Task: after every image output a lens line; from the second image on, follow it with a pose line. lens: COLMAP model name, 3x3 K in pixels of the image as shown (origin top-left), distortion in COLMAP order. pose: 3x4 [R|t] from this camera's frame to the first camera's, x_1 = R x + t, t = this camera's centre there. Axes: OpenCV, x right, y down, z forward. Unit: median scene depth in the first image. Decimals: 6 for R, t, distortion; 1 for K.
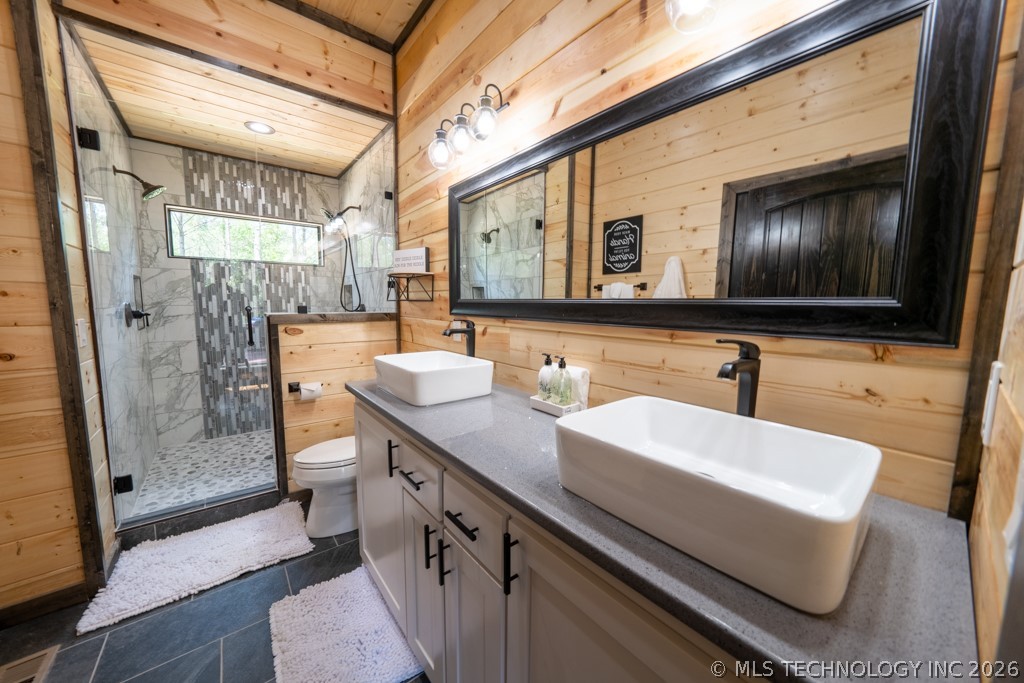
lens RADIAL K [[362.9, 0, 509.2], [0, 362.9, 349.9], [0, 0, 1]] dist [-0.027449, 0.006326]
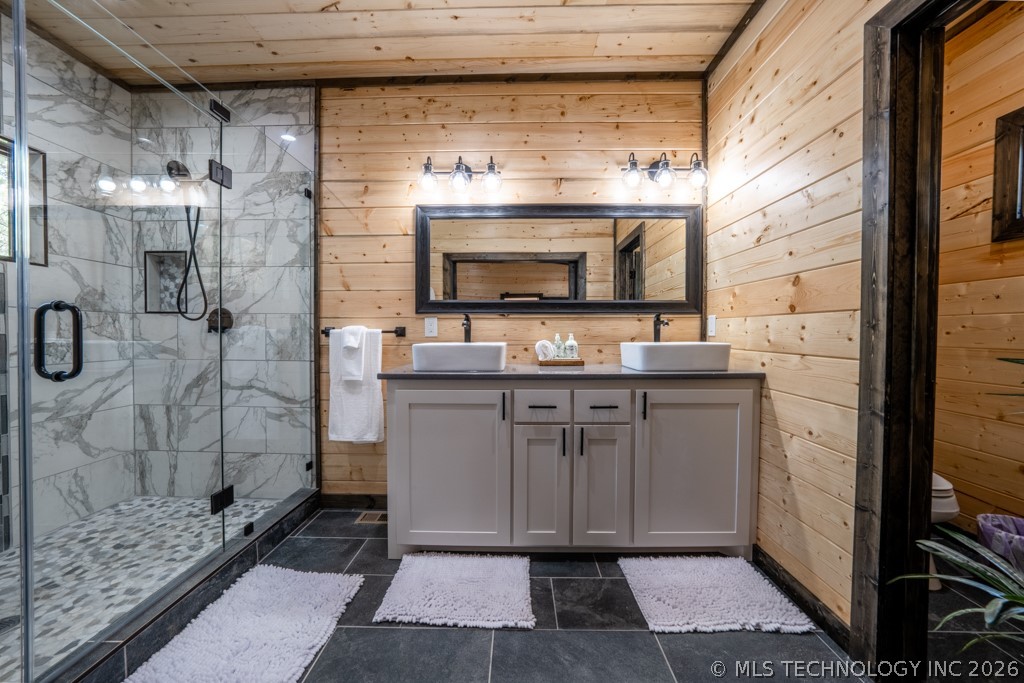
lens RADIAL K [[362.9, 0, 514.3], [0, 362.9, 341.1], [0, 0, 1]] dist [-0.027449, 0.006326]
pose [[0.640970, -0.024848, 0.767164, -0.823829], [0.101882, 0.993386, -0.052948, 0.080698], [-0.760774, 0.112098, 0.639262, 0.035945]]
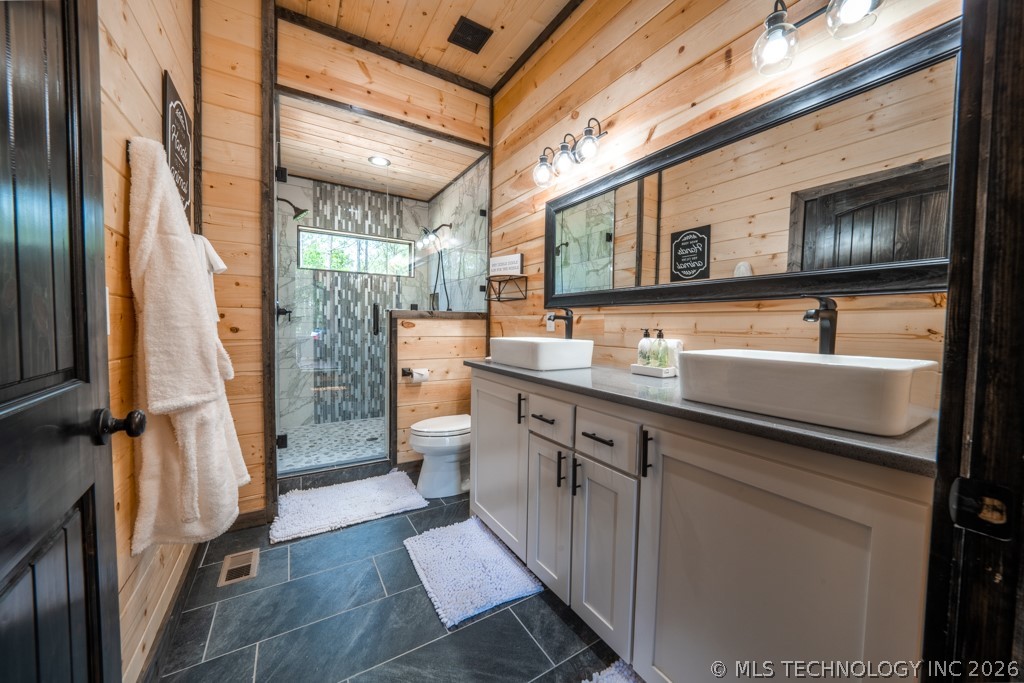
lens RADIAL K [[362.9, 0, 513.9], [0, 362.9, 345.2], [0, 0, 1]] dist [-0.027449, 0.006326]
pose [[0.992708, 0.011602, -0.119983, -0.121040], [-0.019540, 0.997681, -0.065194, 0.099297], [0.118948, 0.067063, 0.990633, -0.161611]]
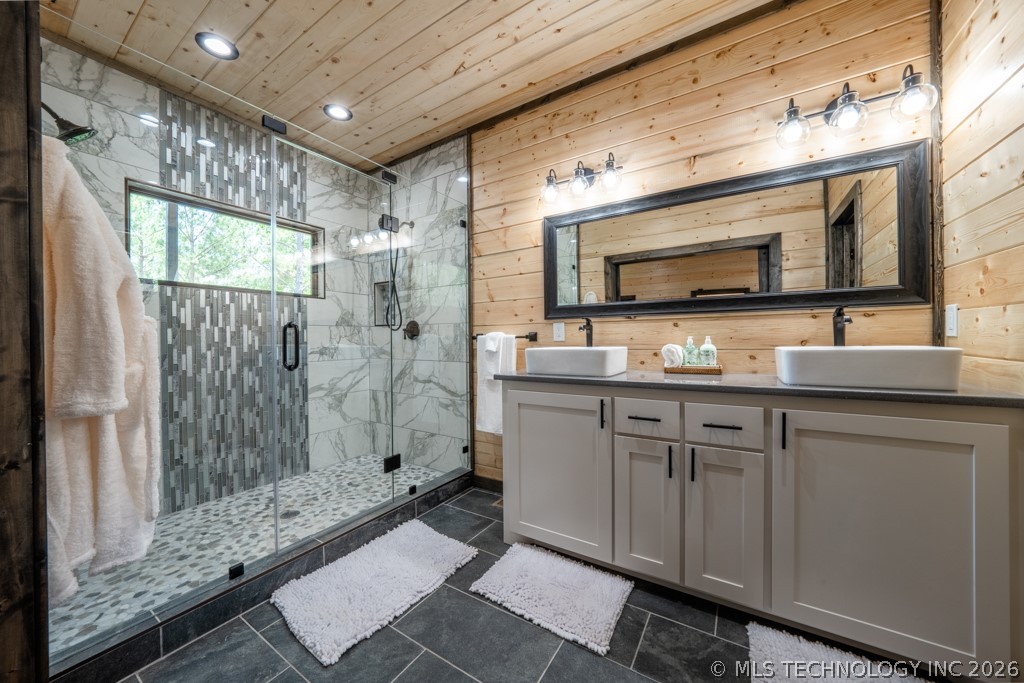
lens RADIAL K [[362.9, 0, 515.1], [0, 362.9, 340.5], [0, 0, 1]] dist [-0.027449, 0.006326]
pose [[0.947069, -0.024207, 0.320117, -0.633780], [0.062459, 0.991993, -0.109770, 0.098419], [-0.314897, 0.123954, 0.940997, -0.102250]]
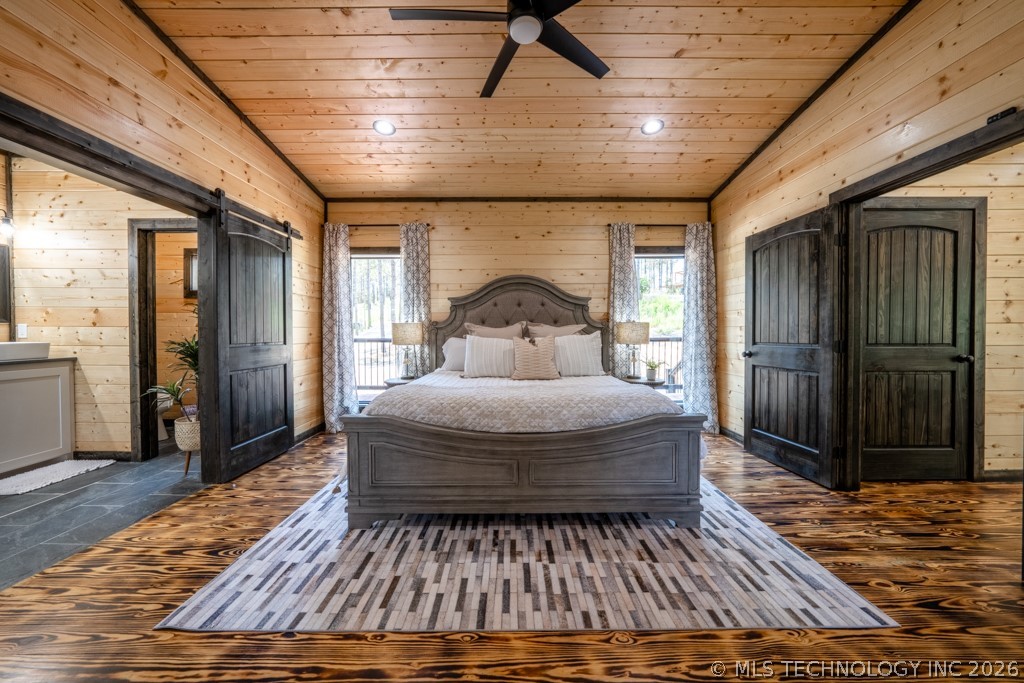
lens RADIAL K [[362.9, 0, 511.1], [0, 362.9, 338.1], [0, 0, 1]] dist [-0.027449, 0.006326]
pose [[-0.780216, -0.021421, 0.625144, -2.280779], [0.070914, 0.989941, 0.122426, 0.032369], [-0.621478, 0.139851, -0.770848, 0.132603]]
